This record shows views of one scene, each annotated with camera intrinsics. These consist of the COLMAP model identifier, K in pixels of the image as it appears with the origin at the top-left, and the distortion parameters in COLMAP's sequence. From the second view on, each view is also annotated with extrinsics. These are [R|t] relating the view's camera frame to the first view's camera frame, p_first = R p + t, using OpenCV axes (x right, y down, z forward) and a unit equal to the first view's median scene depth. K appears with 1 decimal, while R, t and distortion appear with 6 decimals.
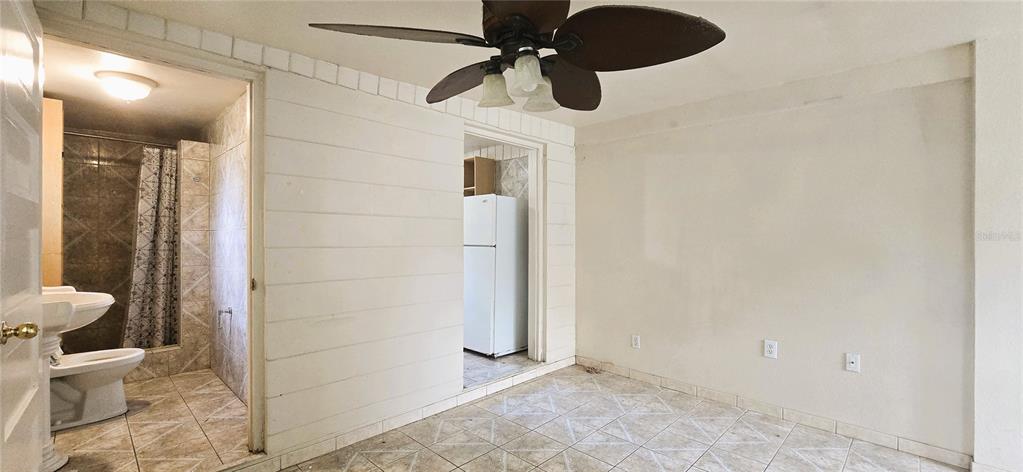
lens RADIAL K [[425.6, 0, 511.5], [0, 425.6, 236.0], [0, 0, 1]] dist [-0.000333, 0.000056]
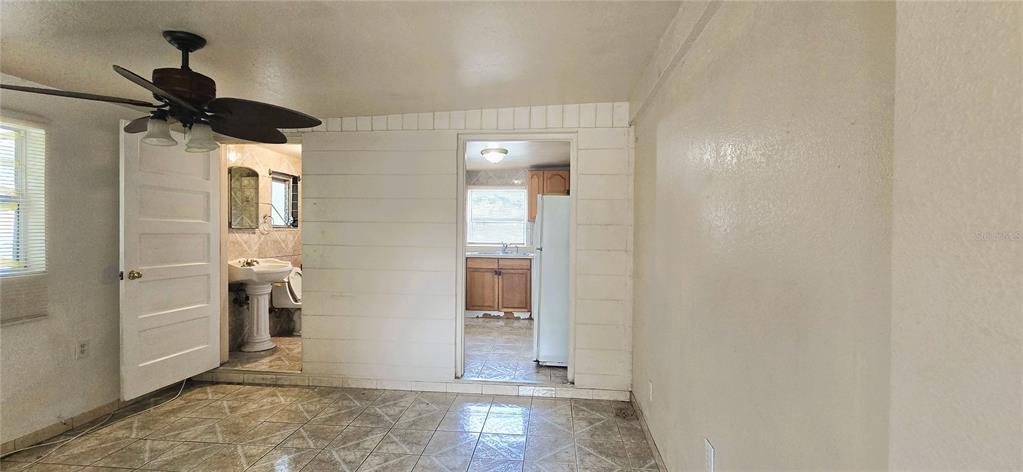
lens RADIAL K [[411.2, 0, 511.5], [0, 411.2, 236.0], [0, 0, 1]] dist [-0.015341, 0.003184]
pose [[0.620532, 0.005926, -0.784158, 0.670444], [-0.008874, 0.999960, 0.000534, -0.005622], [0.784131, 0.006627, 0.620560, 0.390568]]
